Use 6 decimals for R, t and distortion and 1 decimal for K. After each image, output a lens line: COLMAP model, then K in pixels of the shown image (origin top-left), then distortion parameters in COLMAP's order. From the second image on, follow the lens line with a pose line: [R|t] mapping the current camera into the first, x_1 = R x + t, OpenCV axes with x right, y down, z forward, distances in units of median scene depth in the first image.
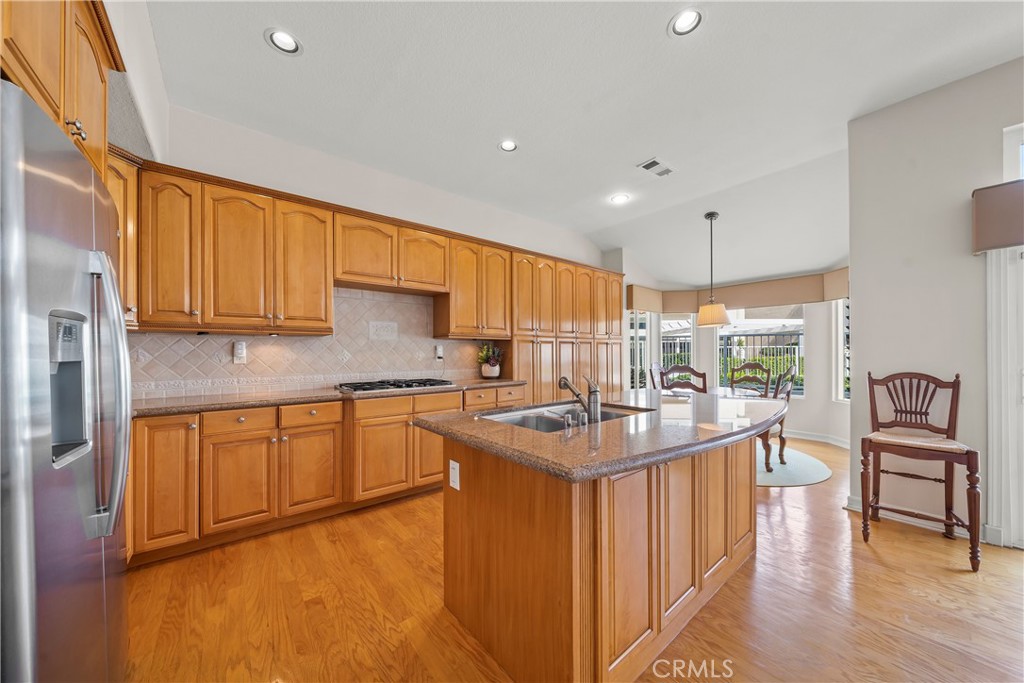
lens RADIAL K [[354.5, 0, 509.9], [0, 354.5, 348.1], [0, 0, 1]] dist [-0.010524, 0.000084]
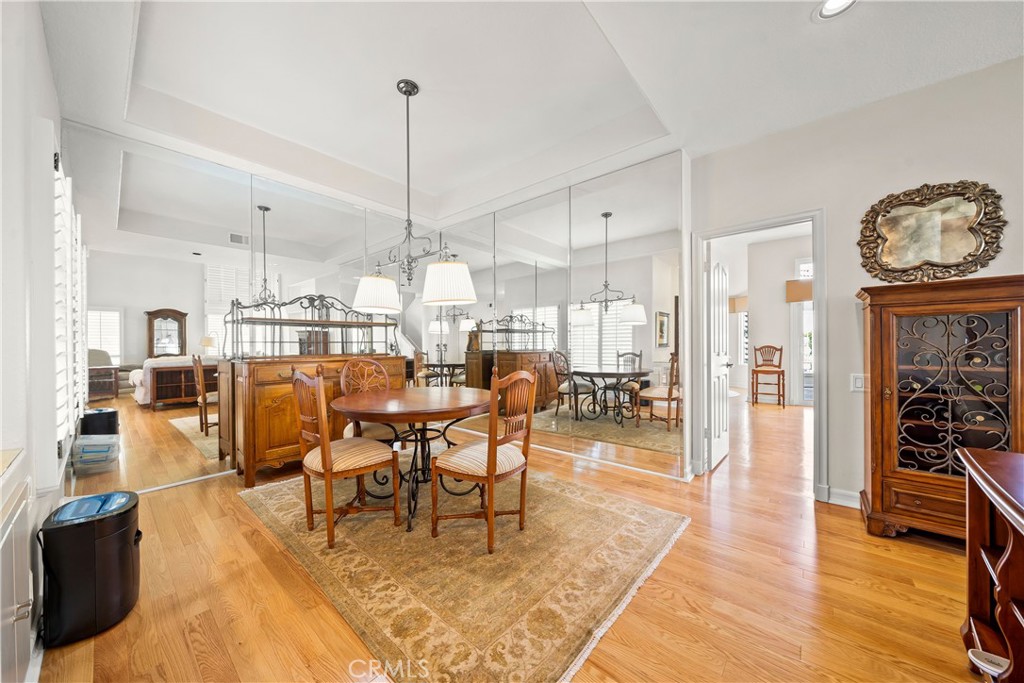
lens RADIAL K [[354.5, 0, 511.0], [0, 354.5, 343.2], [0, 0, 1]] dist [-0.010524, 0.000084]
pose [[0.984172, -0.004124, 0.177169, -1.100631], [0.003564, 0.999988, 0.003480, 0.030530], [-0.177182, -0.002793, 0.984174, -1.135604]]
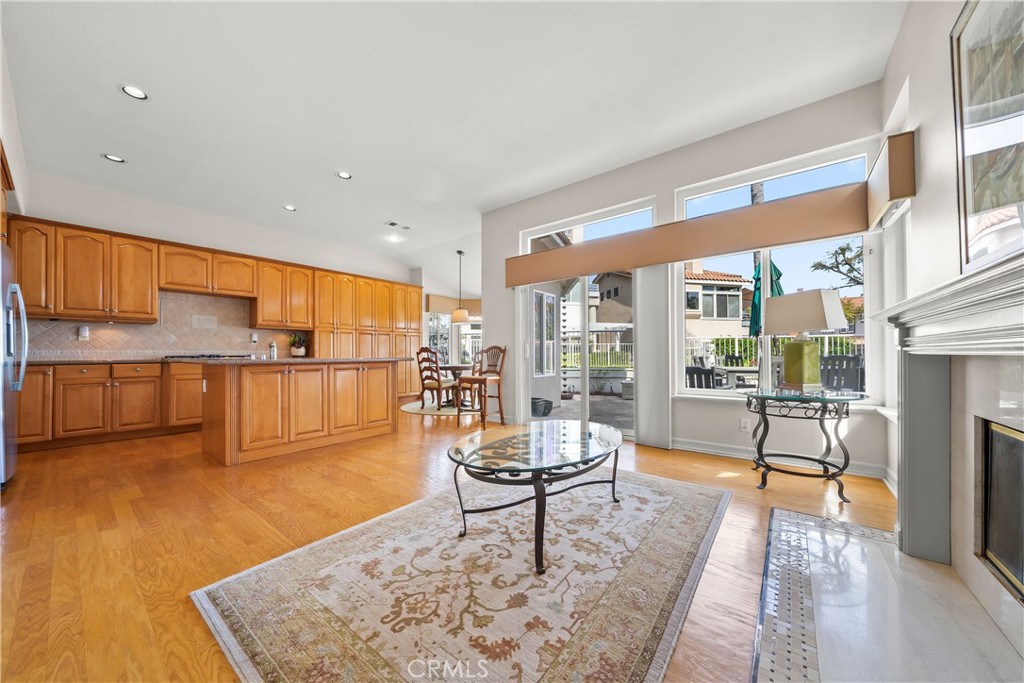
lens RADIAL K [[354.5, 0, 513.7], [0, 354.5, 347.8], [0, 0, 1]] dist [-0.010524, 0.000084]
pose [[0.973753, 0.002632, 0.227594, 0.691540], [-0.001304, 0.999981, -0.005985, 0.080377], [-0.227606, 0.005531, 0.973738, -0.879131]]
